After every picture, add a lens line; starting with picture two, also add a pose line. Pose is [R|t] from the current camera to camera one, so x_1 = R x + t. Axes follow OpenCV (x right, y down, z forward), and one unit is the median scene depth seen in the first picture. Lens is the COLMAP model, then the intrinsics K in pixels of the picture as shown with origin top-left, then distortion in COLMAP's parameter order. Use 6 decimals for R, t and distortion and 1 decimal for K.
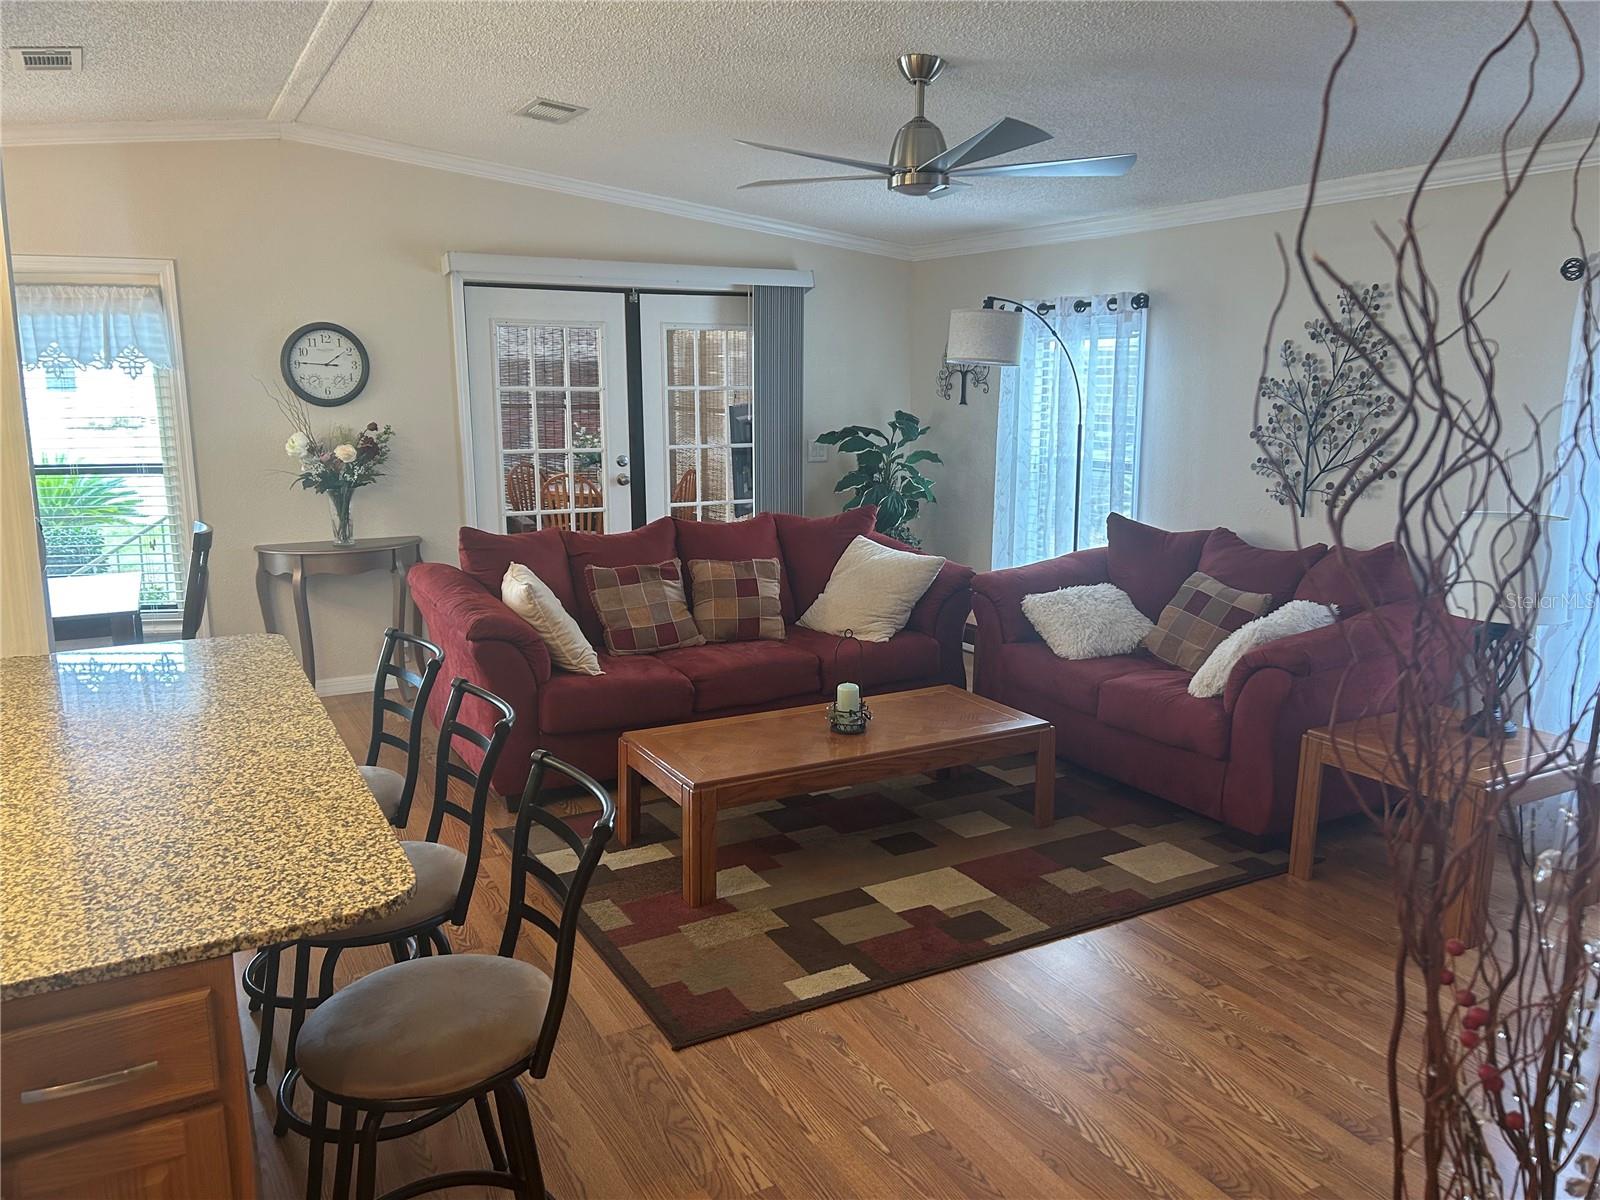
lens RADIAL K [[1198.5, 0, 805.3], [0, 1198.5, 593.3], [0, 0, 1]] dist [0.065039, -0.081323]
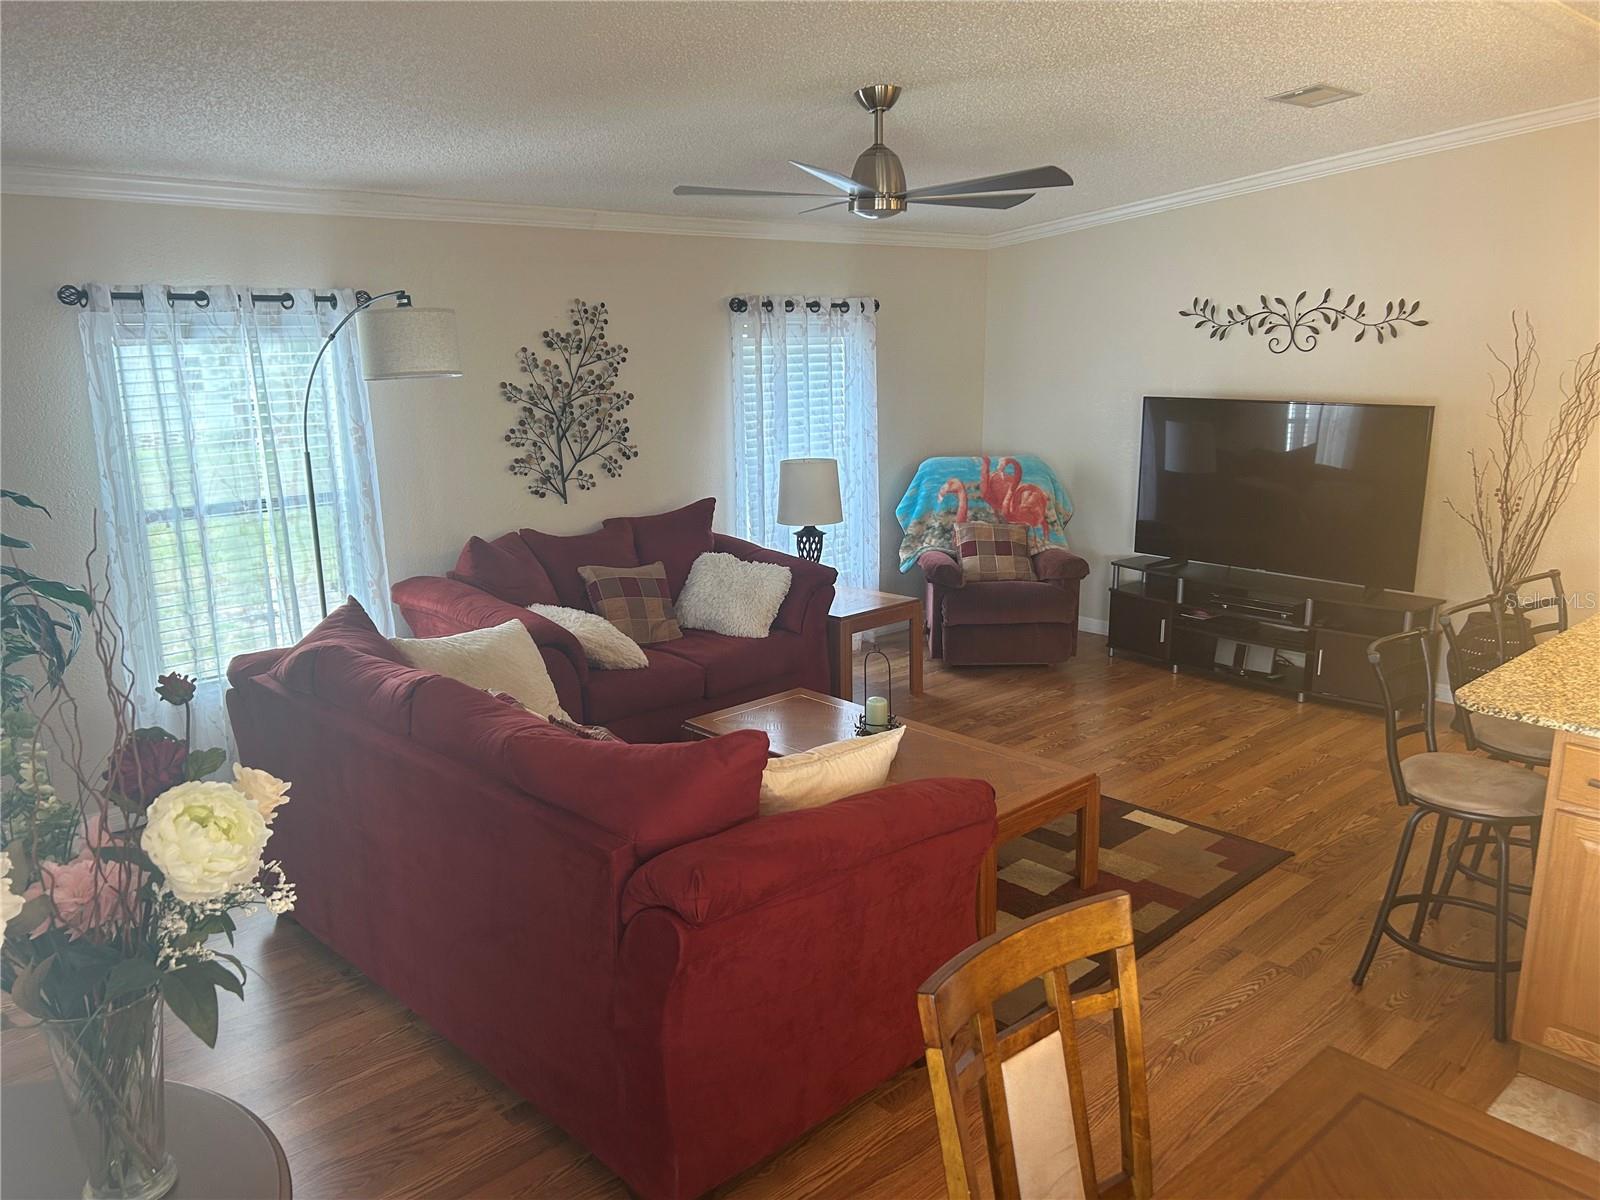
lens RADIAL K [[1198.5, 0, 798.7], [0, 1198.5, 605.3], [0, 0, 1]] dist [0.065039, -0.081323]
pose [[-0.248040, -0.213169, 0.945005, -0.789665], [0.185328, 0.947031, 0.262270, -0.245266], [-0.950857, 0.240189, -0.195396, 1.110553]]
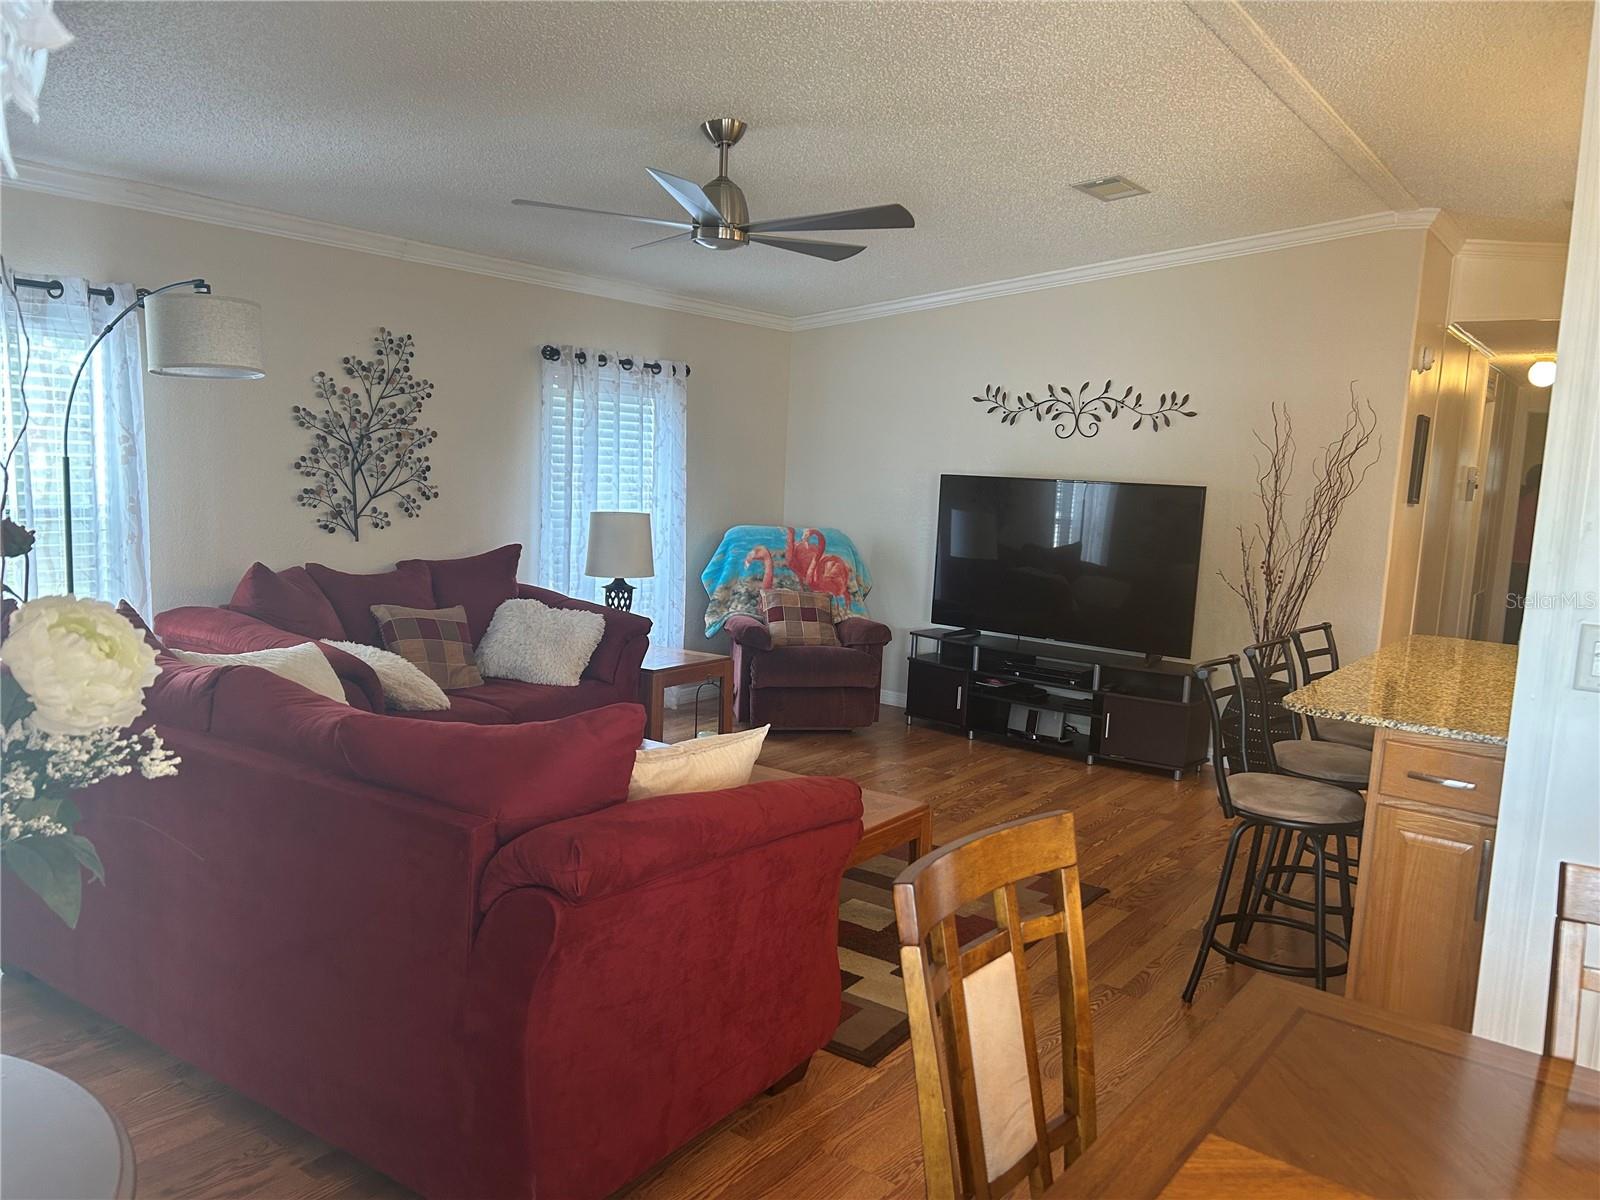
lens RADIAL K [[1198.5, 0, 800.0], [0, 1198.5, 605.6], [0, 0, 1]] dist [0.065039, -0.081323]
pose [[-0.428675, -0.131888, 0.893780, -0.761178], [0.115976, 0.973069, 0.199213, -0.186803], [-0.895984, 0.189055, -0.401834, 1.167148]]
